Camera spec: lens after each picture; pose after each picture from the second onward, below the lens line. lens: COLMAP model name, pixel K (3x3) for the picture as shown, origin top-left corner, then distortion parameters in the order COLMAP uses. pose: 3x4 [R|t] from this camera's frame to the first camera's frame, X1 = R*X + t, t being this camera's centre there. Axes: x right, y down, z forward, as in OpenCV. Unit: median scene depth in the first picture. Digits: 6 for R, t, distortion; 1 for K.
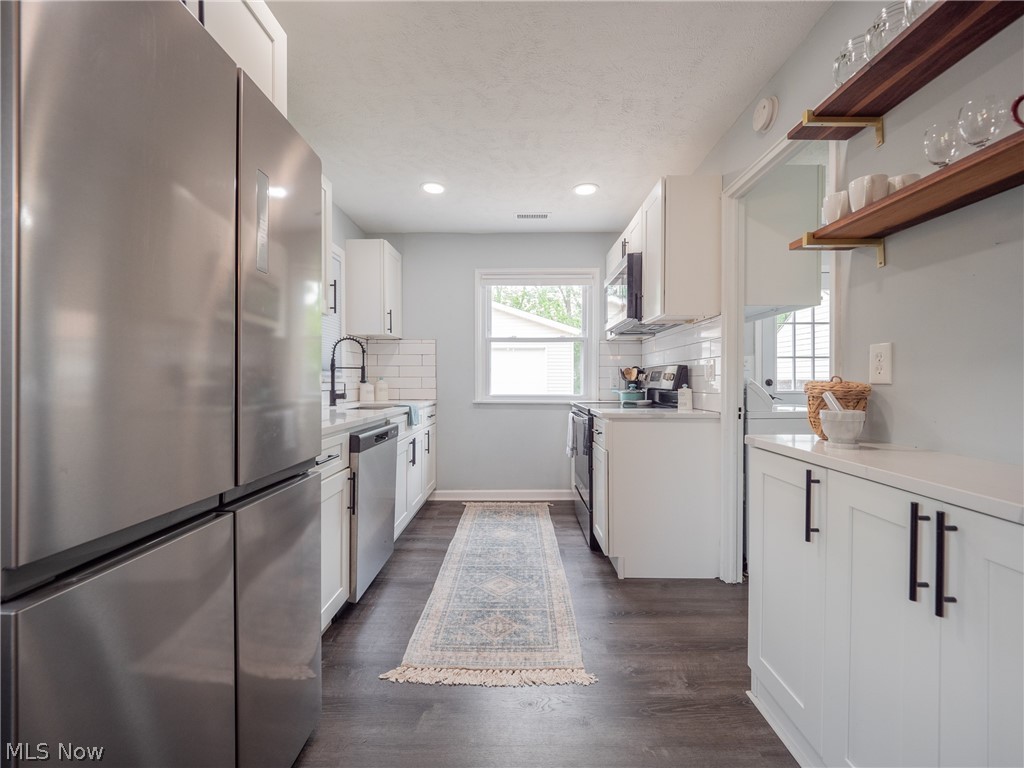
lens RADIAL K [[434.1, 0, 512.0], [0, 434.1, 384.0], [0, 0, 1]] dist [0.011766, -0.009172]
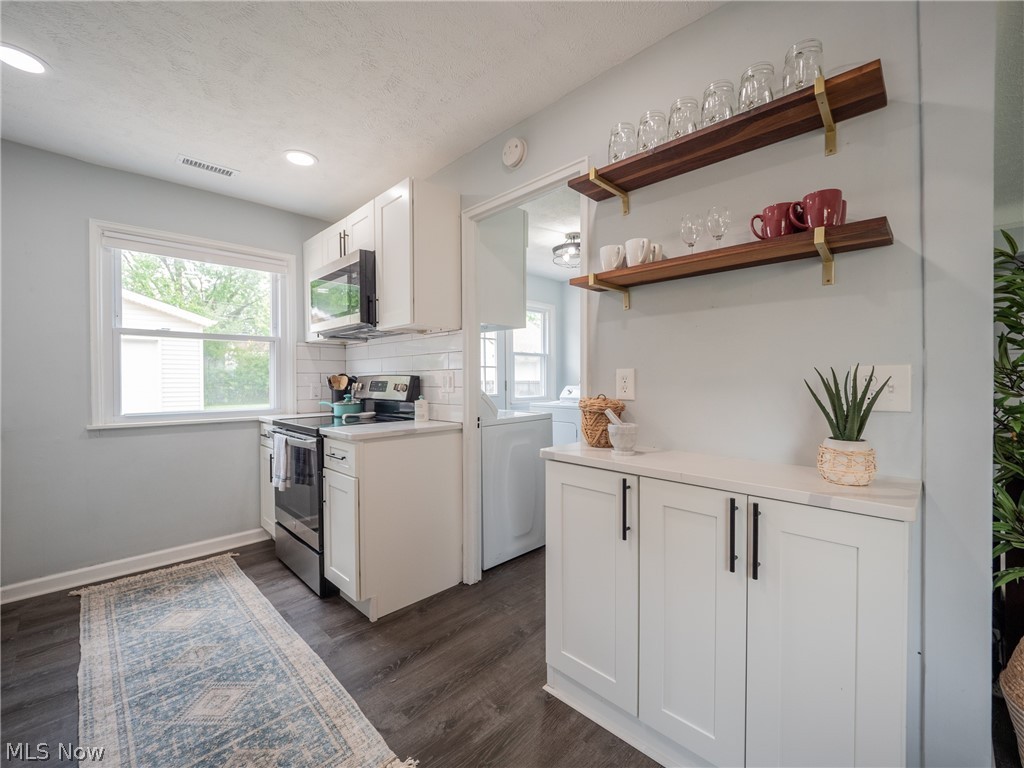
lens RADIAL K [[434.1, 0, 512.0], [0, 434.1, 384.0], [0, 0, 1]] dist [0.011766, -0.009172]
pose [[0.702223, -0.011712, 0.711860, -0.154264], [0.010597, 0.999926, 0.005998, -0.029035], [-0.711878, 0.003331, 0.702295, 0.164420]]
